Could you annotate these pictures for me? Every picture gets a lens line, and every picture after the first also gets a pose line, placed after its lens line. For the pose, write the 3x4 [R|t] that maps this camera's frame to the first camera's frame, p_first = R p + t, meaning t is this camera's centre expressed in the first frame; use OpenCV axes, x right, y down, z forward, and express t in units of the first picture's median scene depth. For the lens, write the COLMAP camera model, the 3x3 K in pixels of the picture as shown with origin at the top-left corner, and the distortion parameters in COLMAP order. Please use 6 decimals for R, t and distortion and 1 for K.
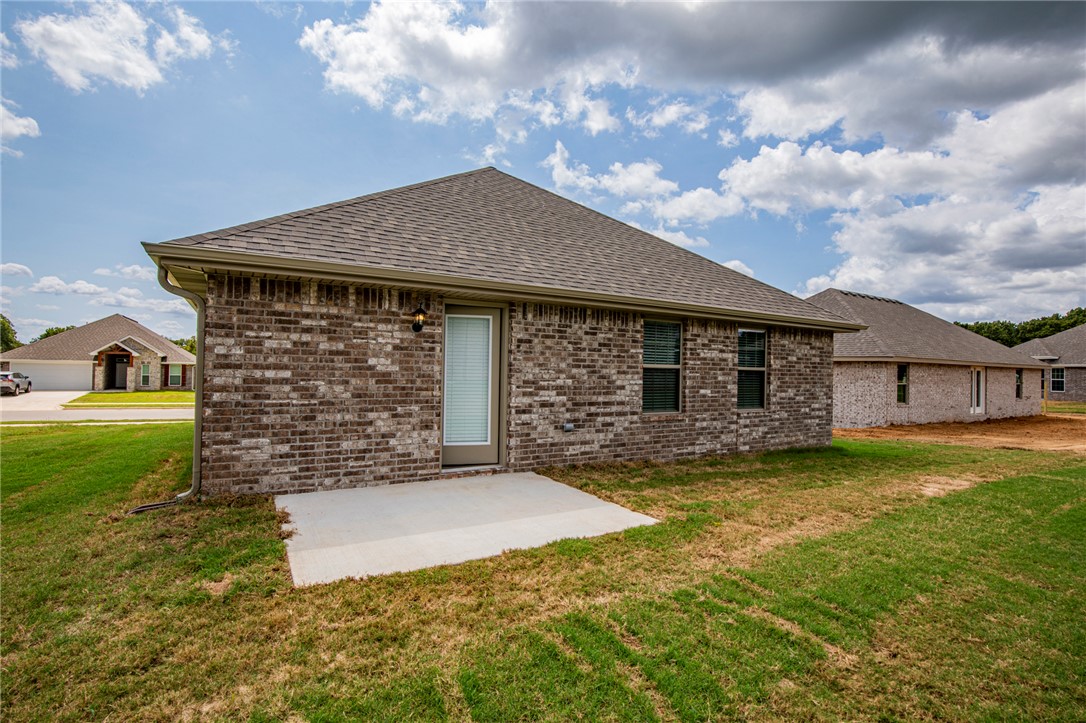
lens RADIAL K [[514.0, 0, 549.6], [0, 514.0, 361.9], [0, 0, 1]] dist [-0.030322, 0.004159]
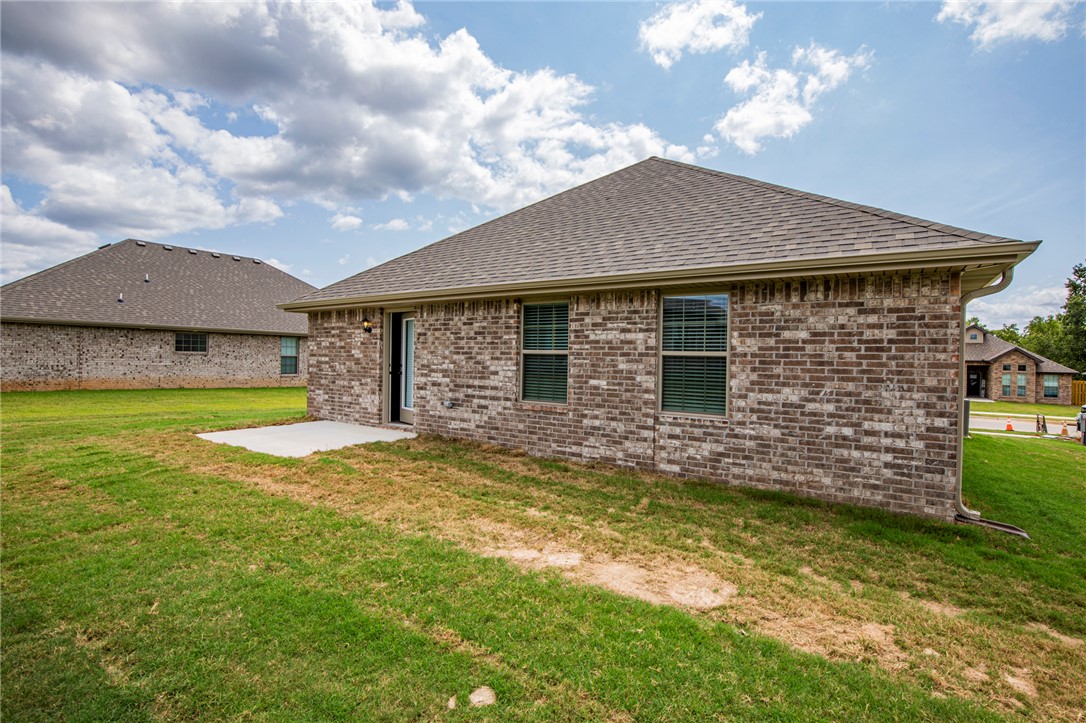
lens RADIAL K [[514.0, 0, 549.6], [0, 514.0, 361.9], [0, 0, 1]] dist [-0.030322, 0.004159]
pose [[0.413778, -0.013118, -0.910283, 1.133897], [-0.005038, 0.999848, -0.016699, 0.044484], [0.910364, 0.011496, 0.413649, 0.672417]]
